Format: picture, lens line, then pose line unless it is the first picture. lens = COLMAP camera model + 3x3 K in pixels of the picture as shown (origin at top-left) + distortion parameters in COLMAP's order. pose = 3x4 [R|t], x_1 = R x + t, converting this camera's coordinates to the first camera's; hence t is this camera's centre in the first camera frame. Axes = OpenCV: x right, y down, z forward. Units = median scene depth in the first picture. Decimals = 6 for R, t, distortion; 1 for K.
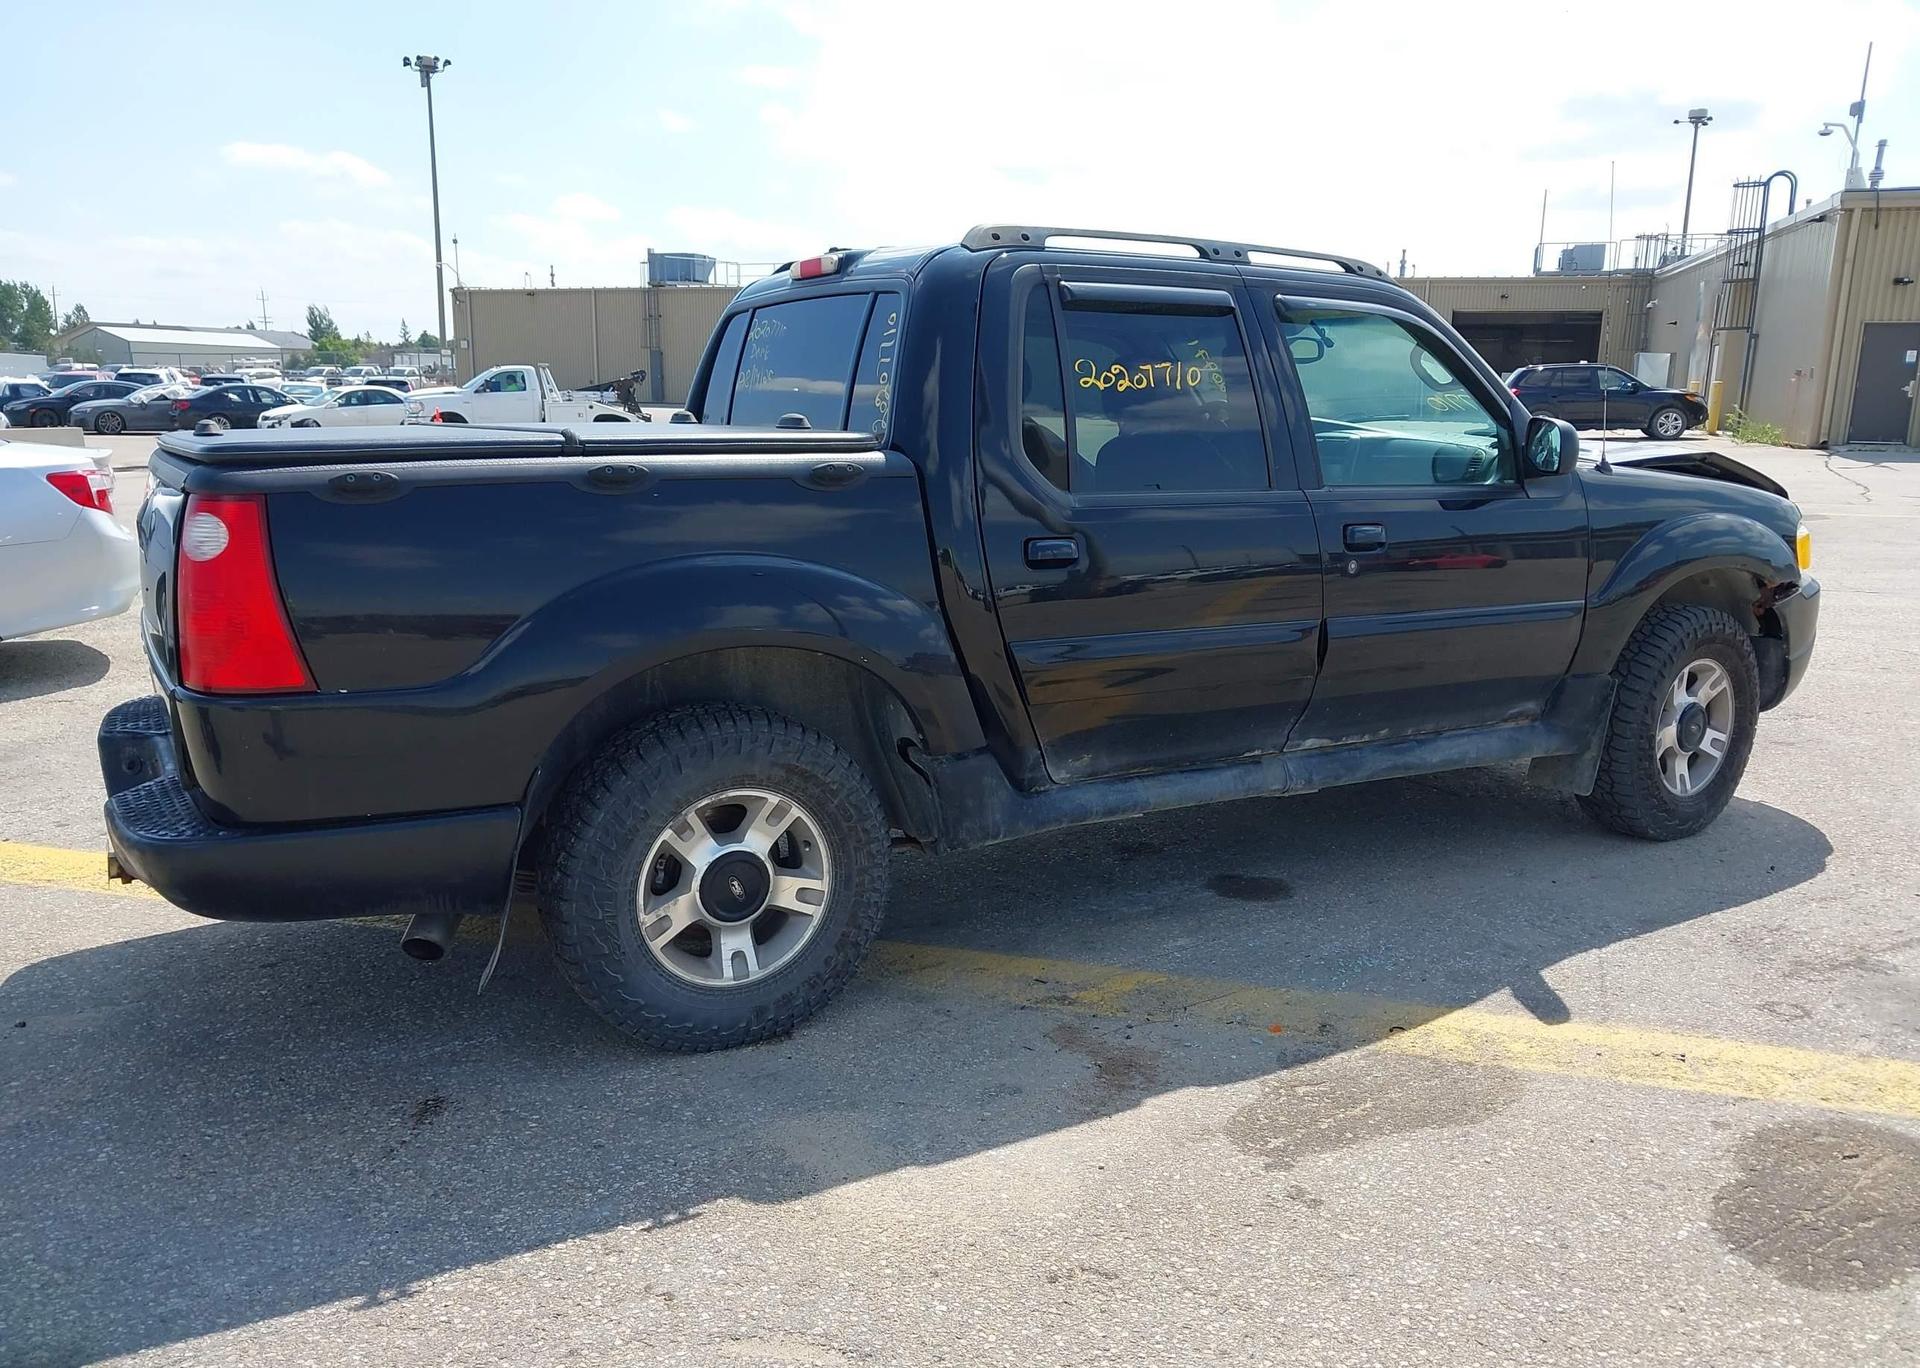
lens RADIAL K [[1533.4, 0, 959.4], [0, 1533.4, 718.9], [0, 0, 1]] dist [0.001683, -0.003578]
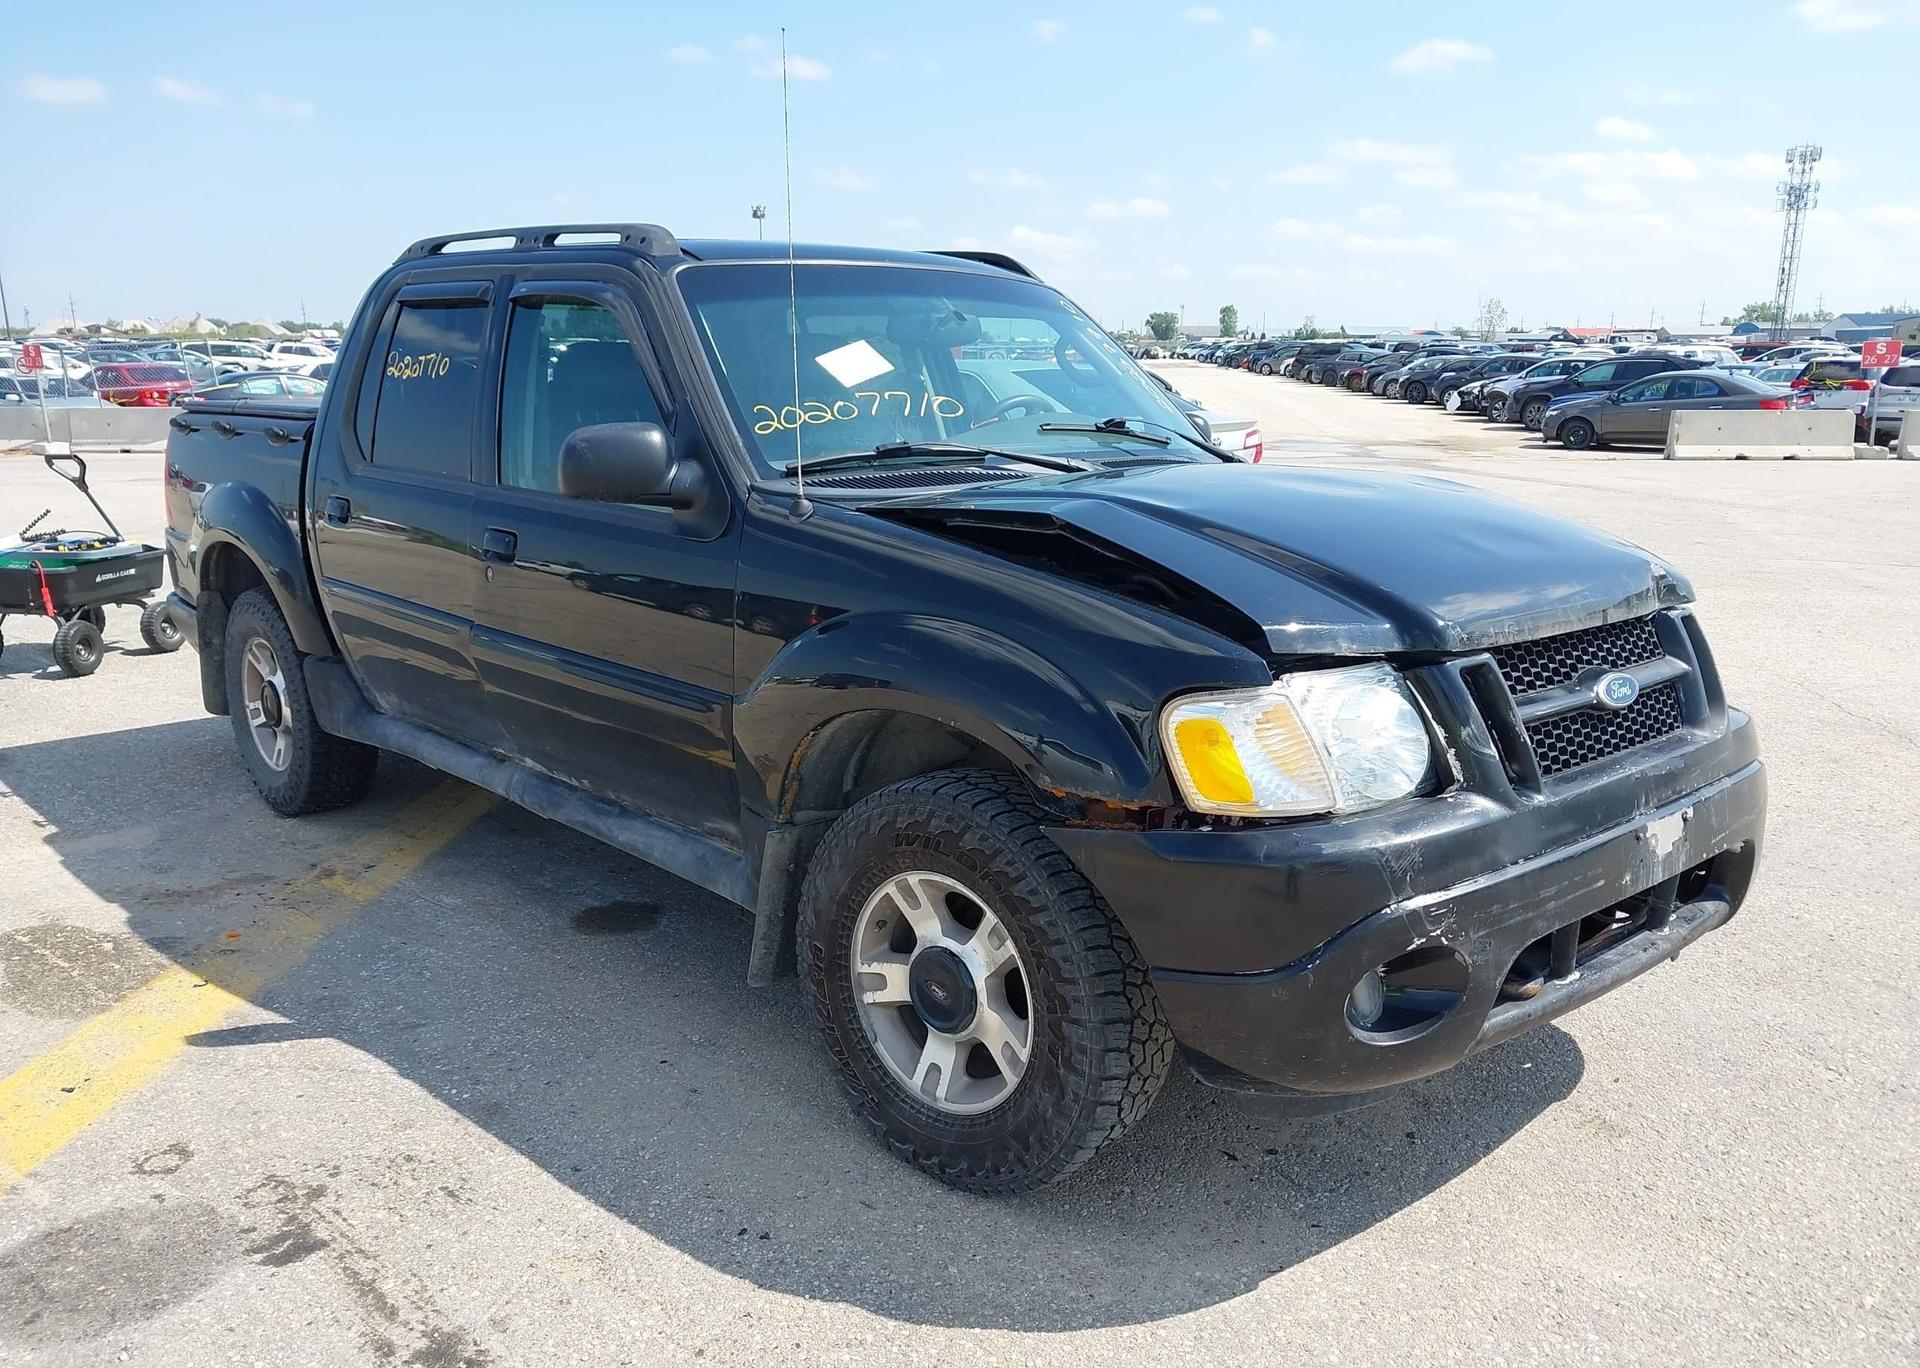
lens RADIAL K [[1558.3, 0, 960.0], [0, 1558.3, 684.0], [0, 0, 1]] dist [-0.002754, -0.010530]
pose [[0.232928, 0.195139, -0.952715, 1.311071], [-0.206398, 0.967263, 0.147657, -0.246065], [0.950339, 0.162245, 0.265579, 1.100415]]
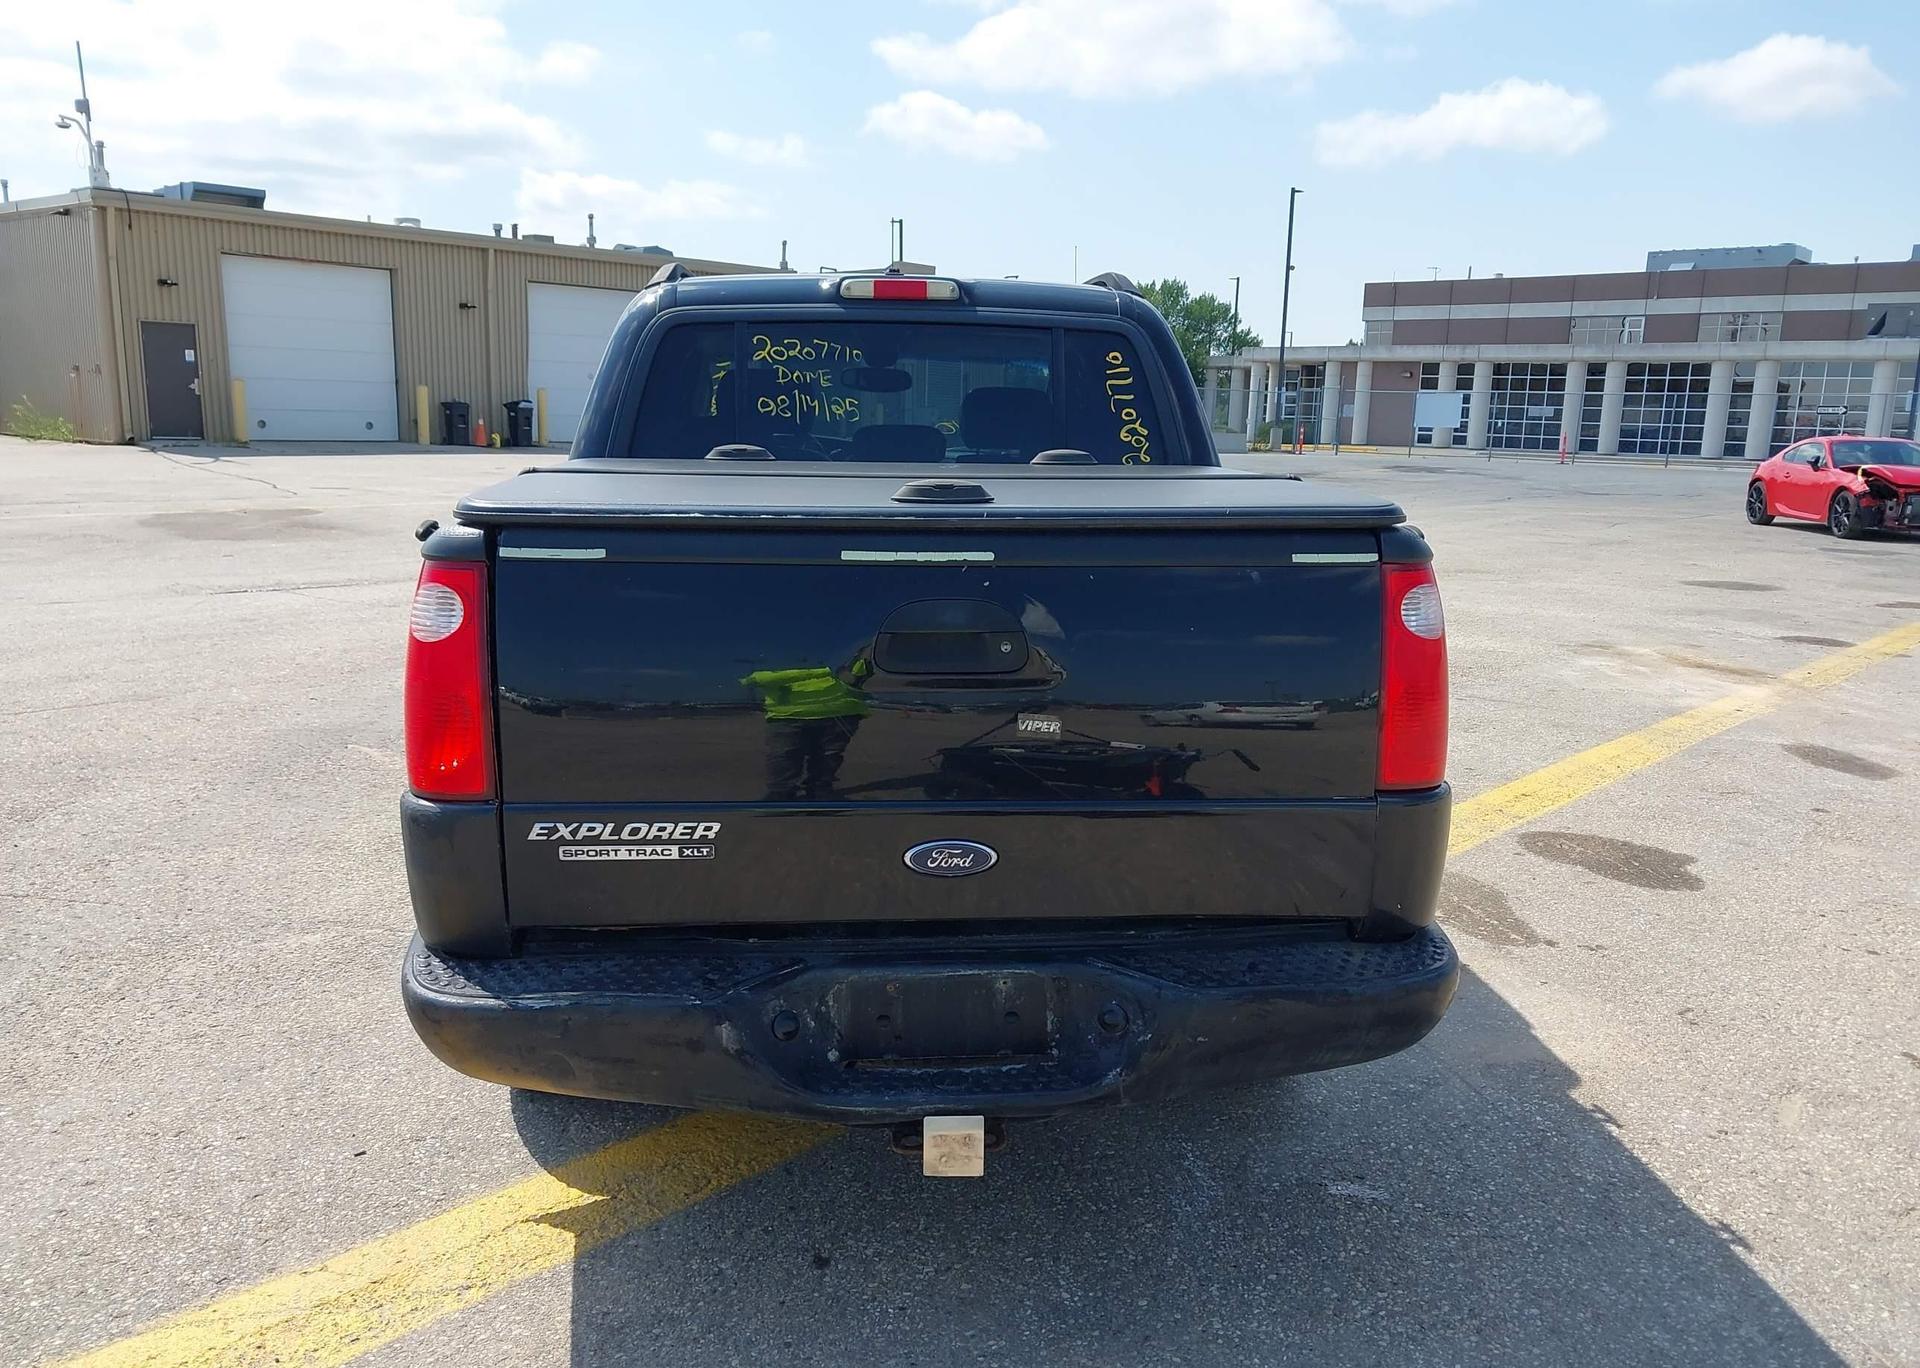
lens RADIAL K [[1533.4, 0, 959.4], [0, 1533.4, 718.9], [0, 0, 1]] dist [0.001683, -0.003578]
pose [[0.417152, -0.177280, 0.891379, -1.037860], [0.171352, 0.978542, 0.114426, -0.153784], [-0.892537, 0.105006, 0.438578, 0.641052]]
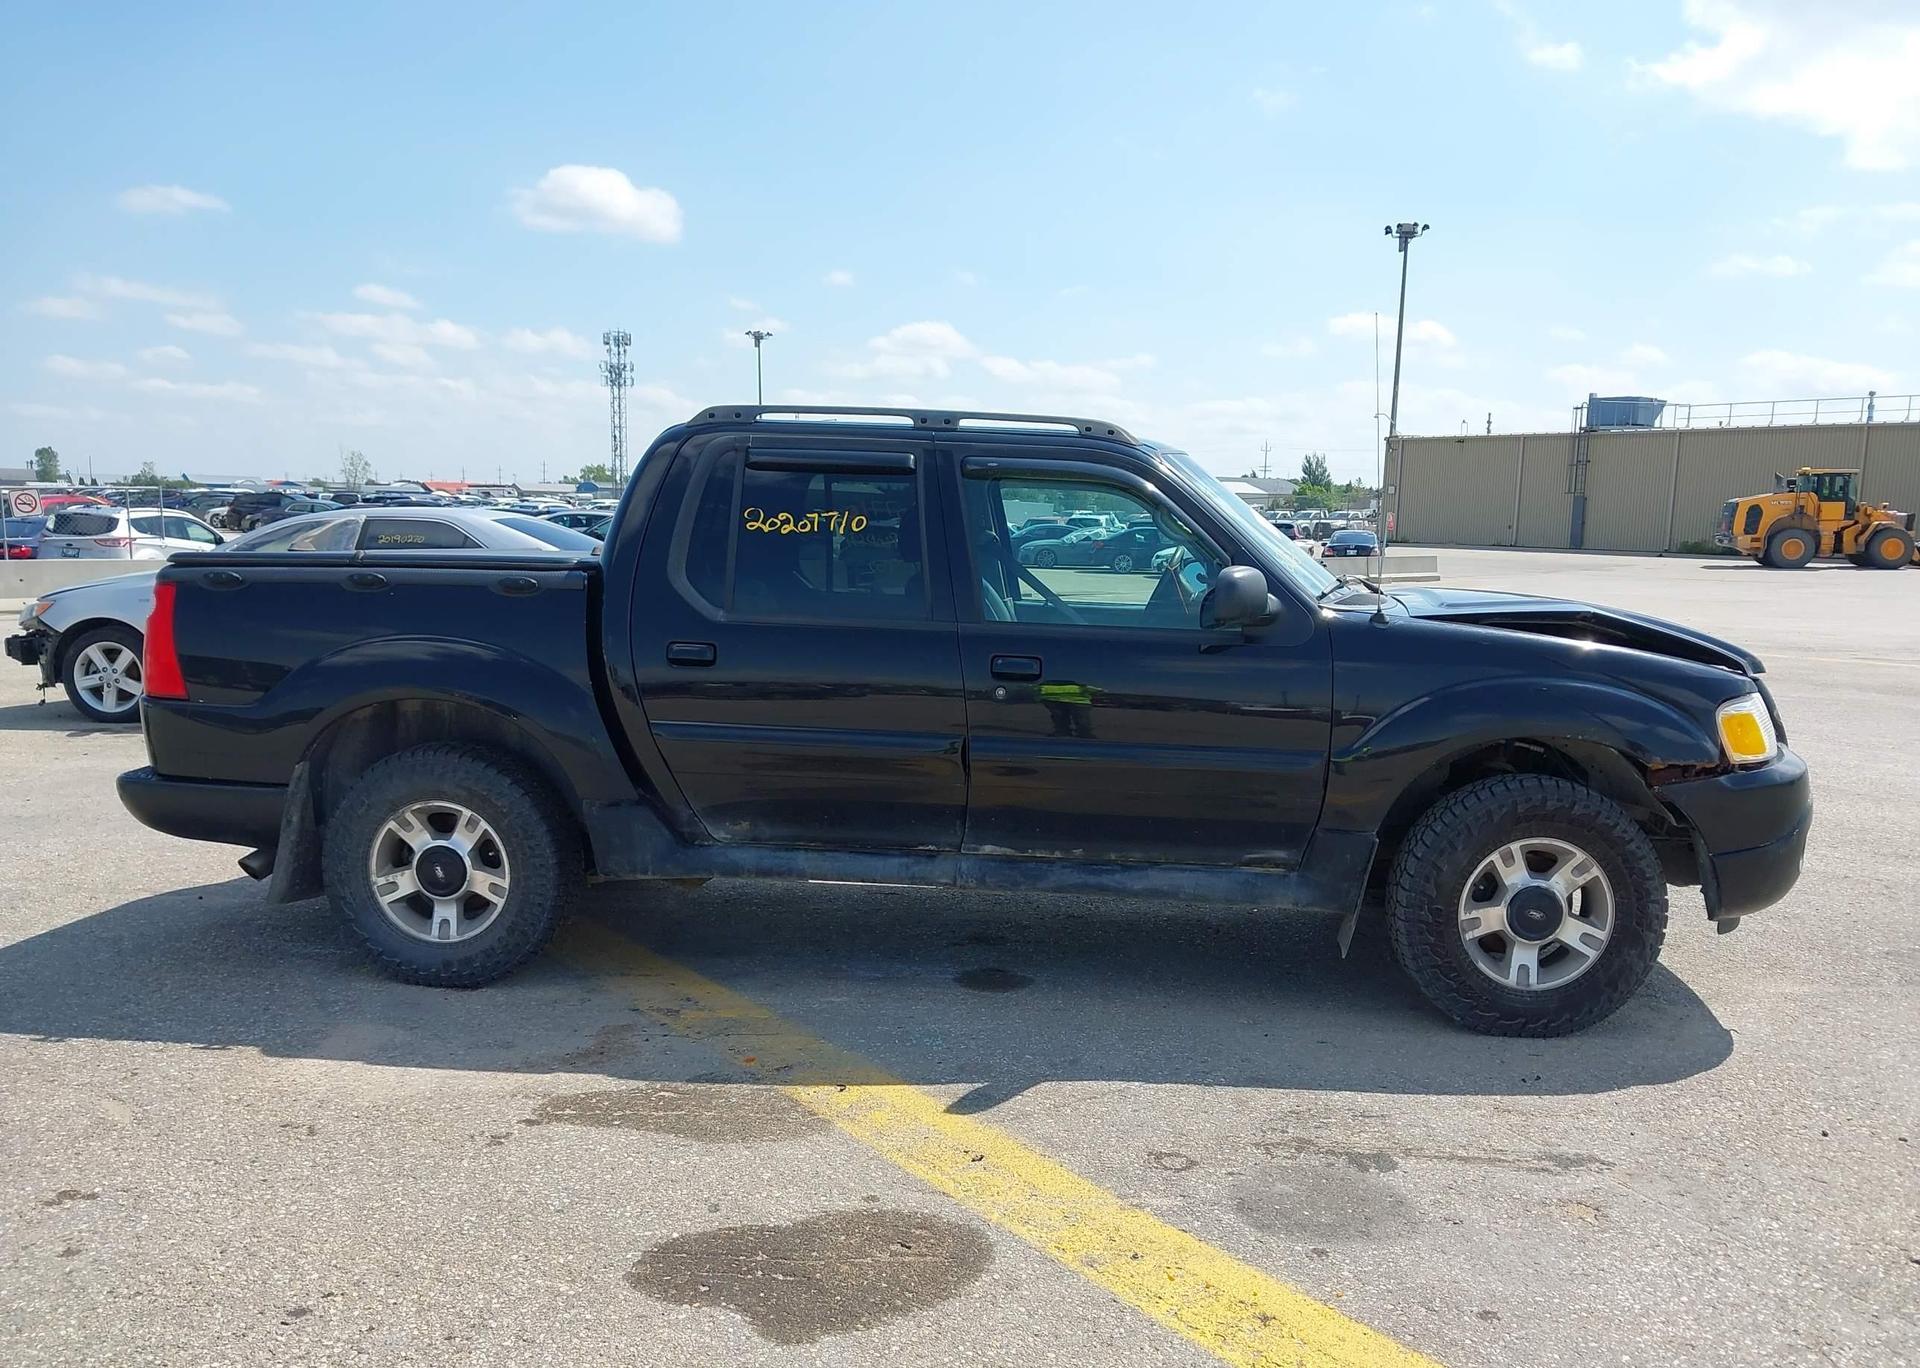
lens RADIAL K [[1528.1, 0, 960.0], [0, 1528.1, 684.0], [0, 0, 1]] dist [0.088095, -0.190056]
pose [[0.812915, 0.070443, -0.578106, 0.942983], [-0.135751, 0.988233, -0.070472, -0.023265], [0.566340, 0.135766, 0.812913, 0.079523]]
